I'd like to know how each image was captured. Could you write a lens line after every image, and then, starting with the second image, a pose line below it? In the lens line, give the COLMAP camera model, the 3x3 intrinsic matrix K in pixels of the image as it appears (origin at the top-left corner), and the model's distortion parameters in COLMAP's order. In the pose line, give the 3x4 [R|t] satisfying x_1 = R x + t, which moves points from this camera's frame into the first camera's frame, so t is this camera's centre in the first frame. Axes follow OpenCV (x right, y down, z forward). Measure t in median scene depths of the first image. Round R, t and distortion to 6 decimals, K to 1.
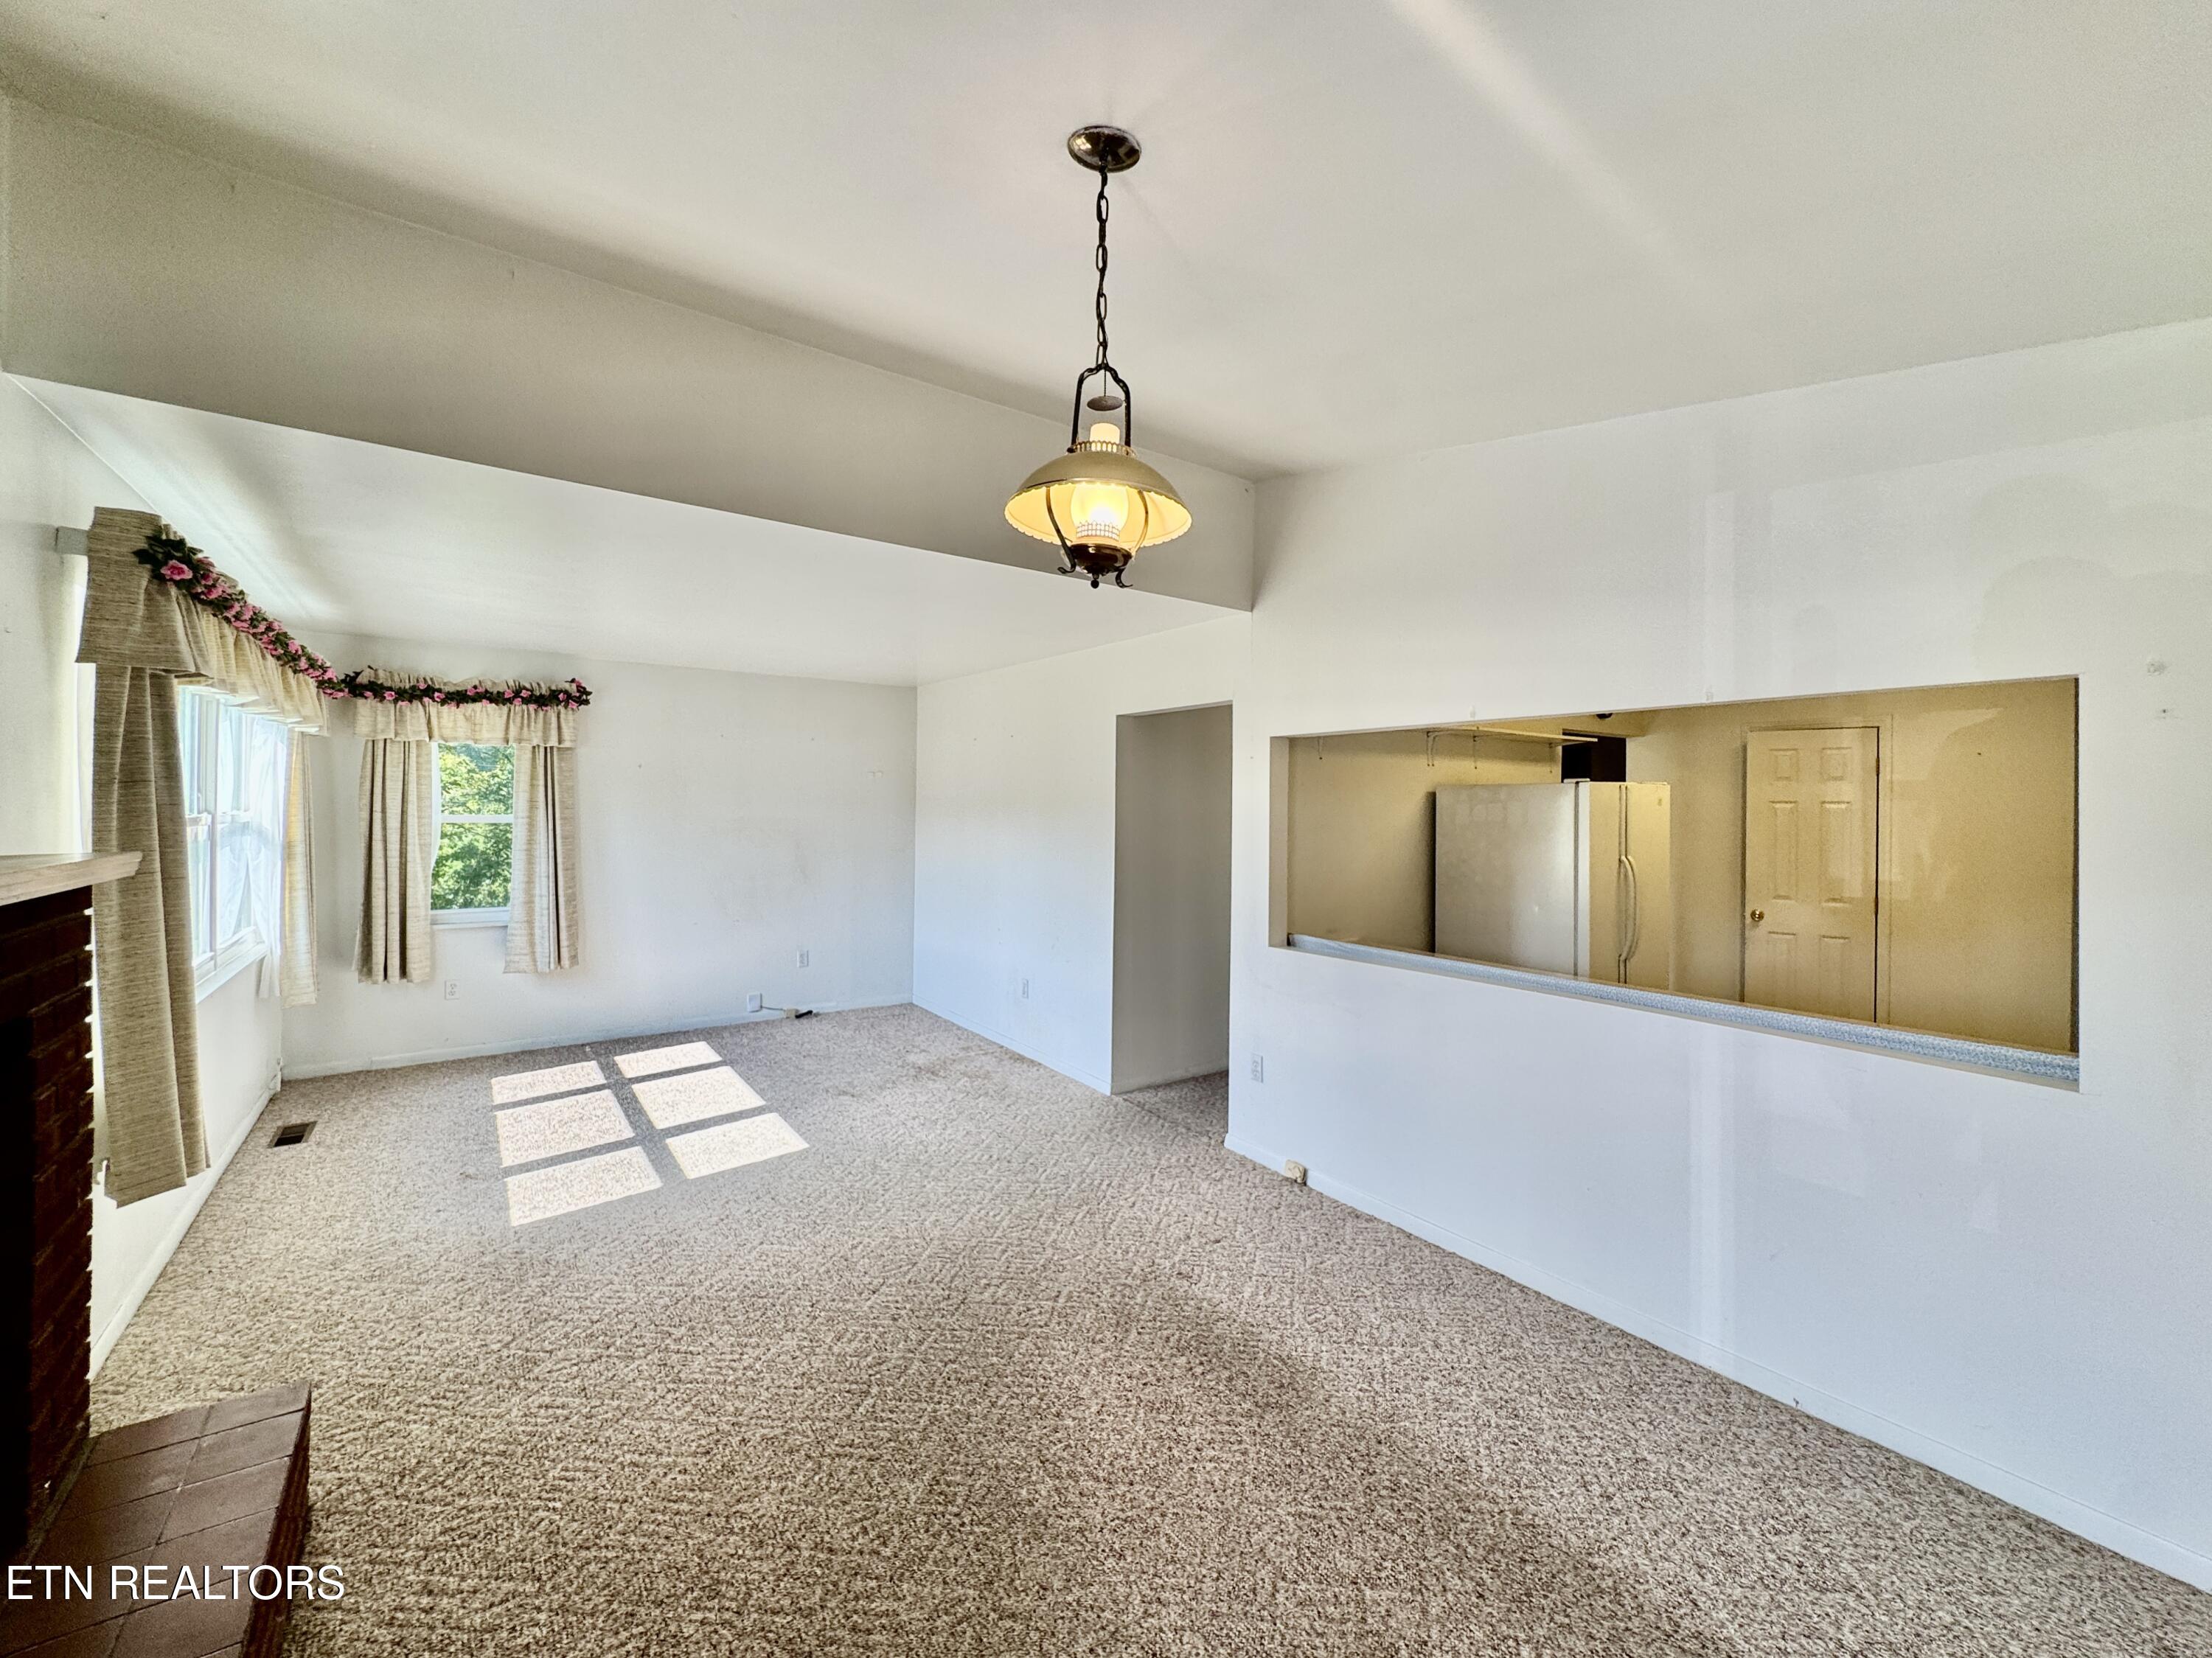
lens RADIAL K [[904.5, 0, 1094.1], [0, 904.5, 802.8], [0, 0, 1]] dist [-0.010388, 0.000327]
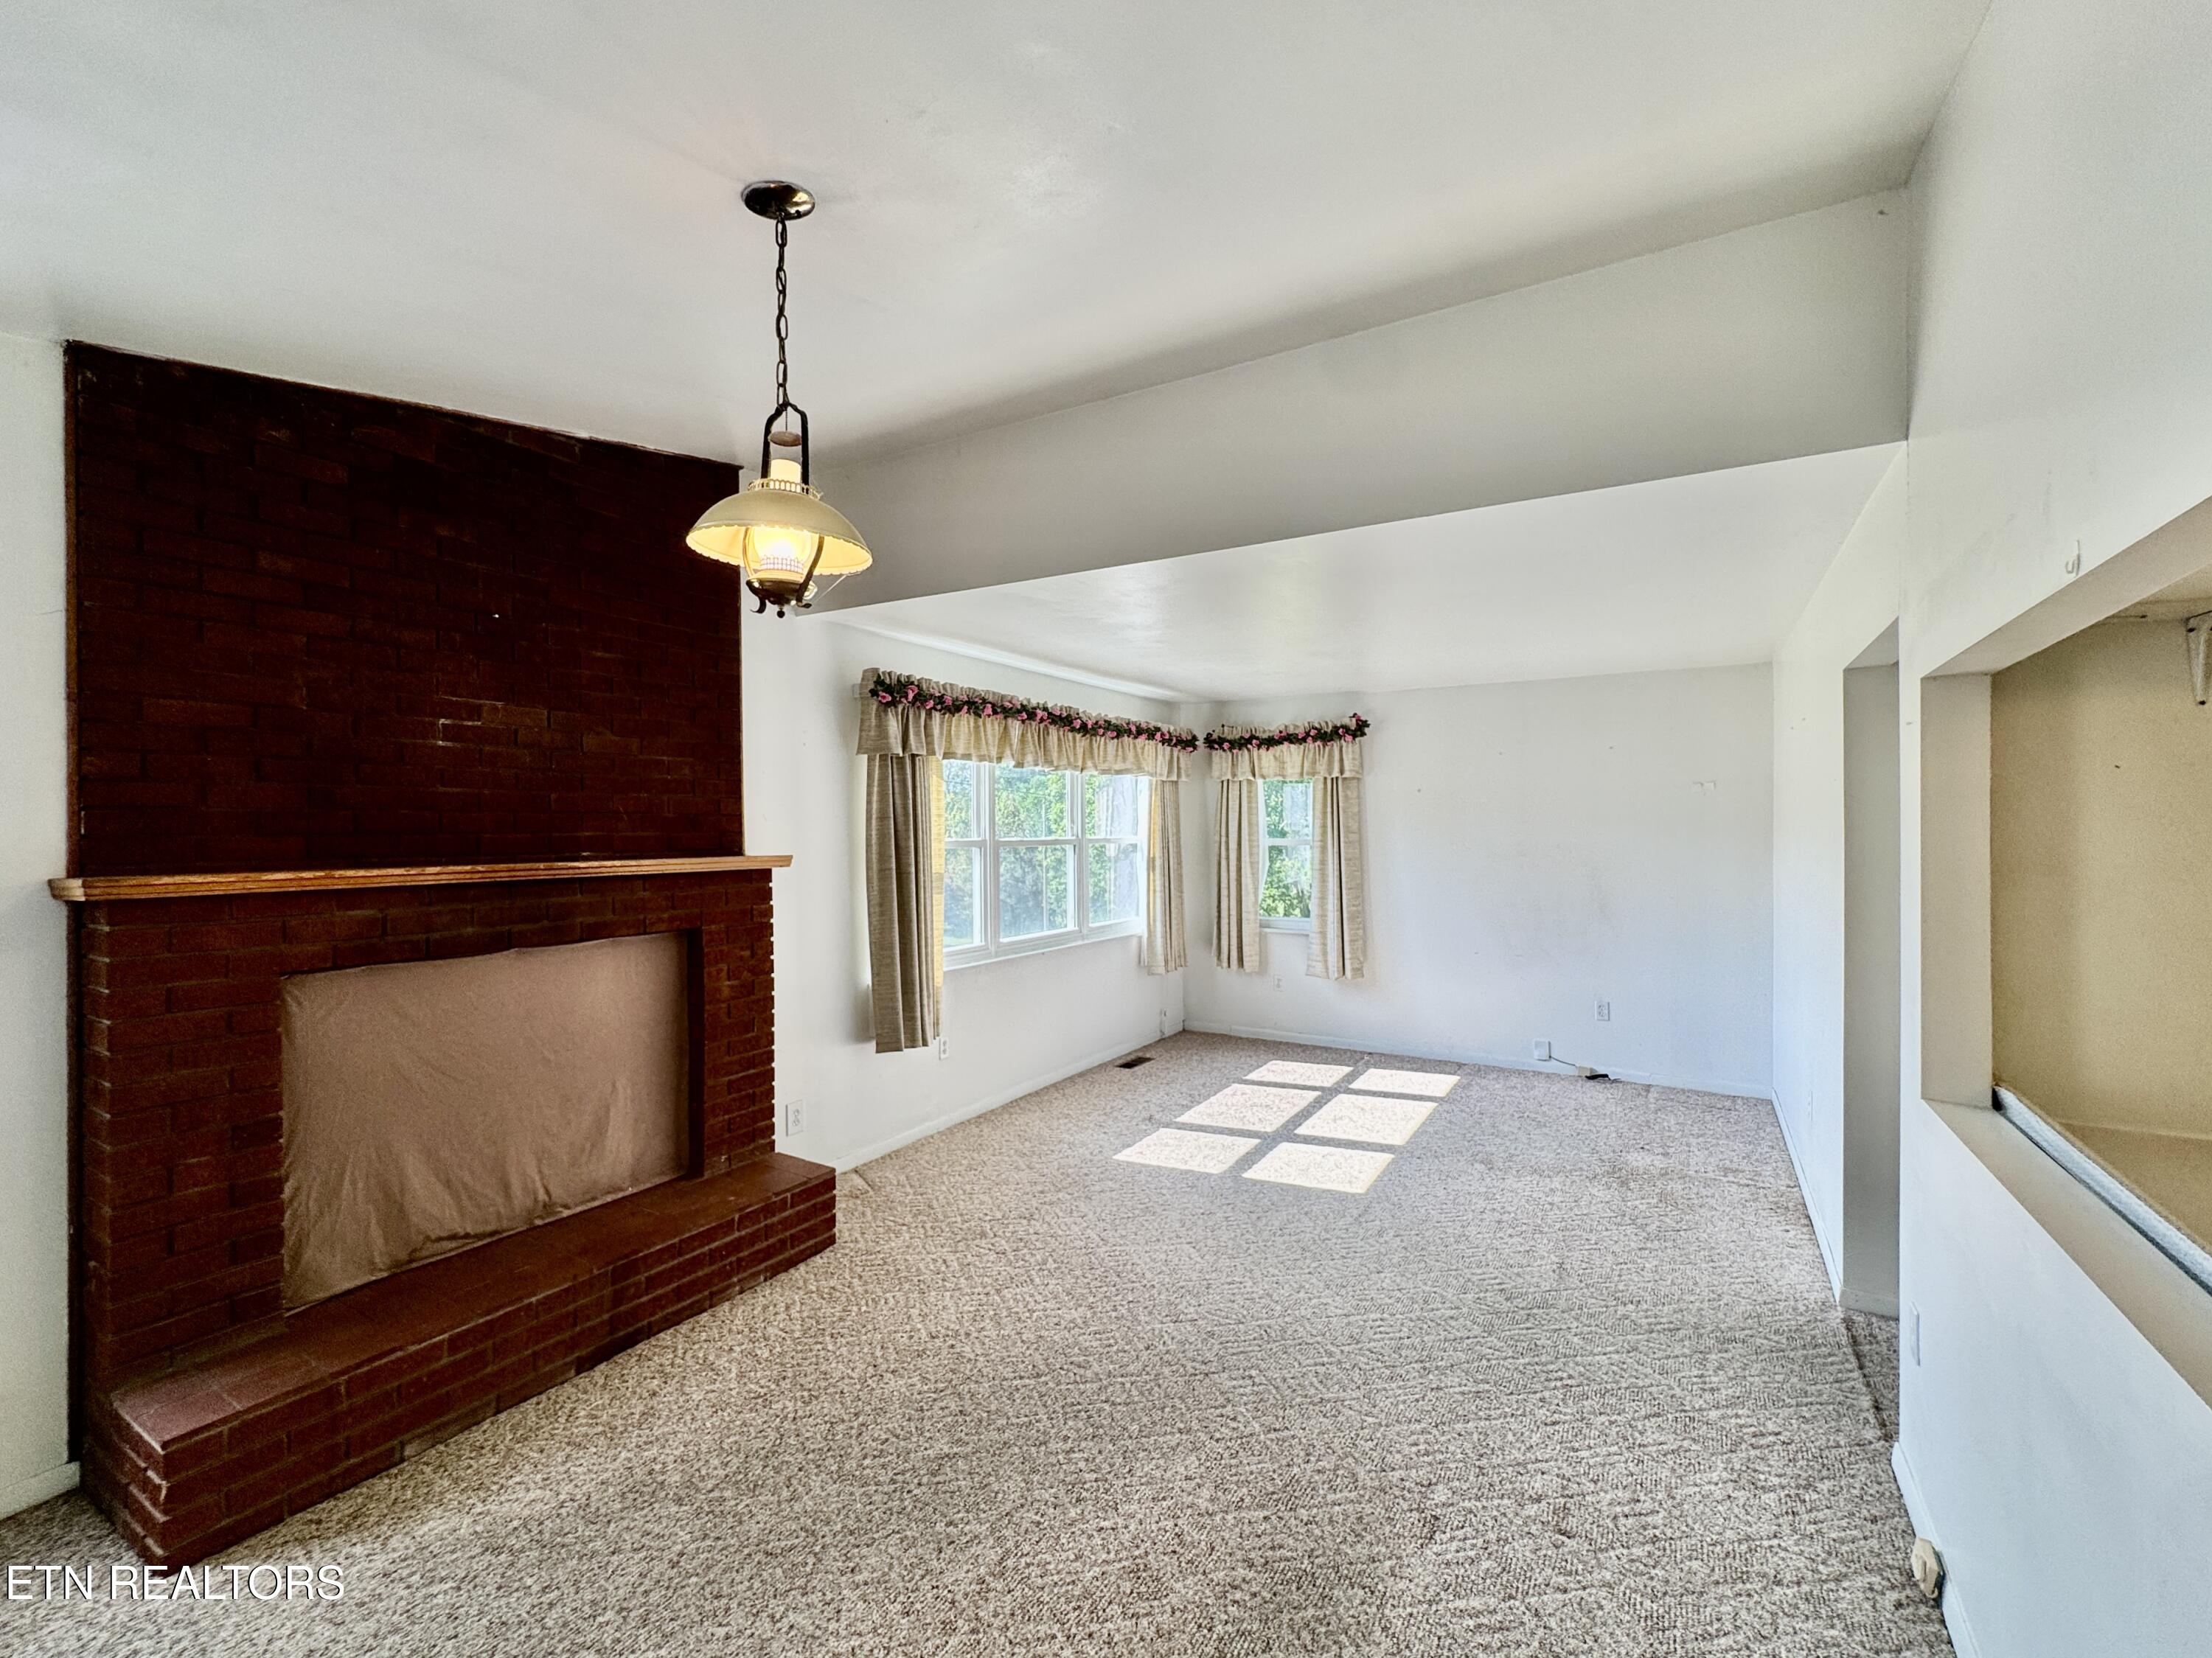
lens RADIAL K [[944.1, 0, 1106.0], [0, 944.1, 829.0], [0, 0, 1]] dist [-0.010241, 0.000202]
pose [[0.402575, -0.009257, -0.915340, 0.439550], [0.009109, 0.999940, -0.006107, 0.007413], [0.915342, -0.005880, 0.402635, 0.340920]]
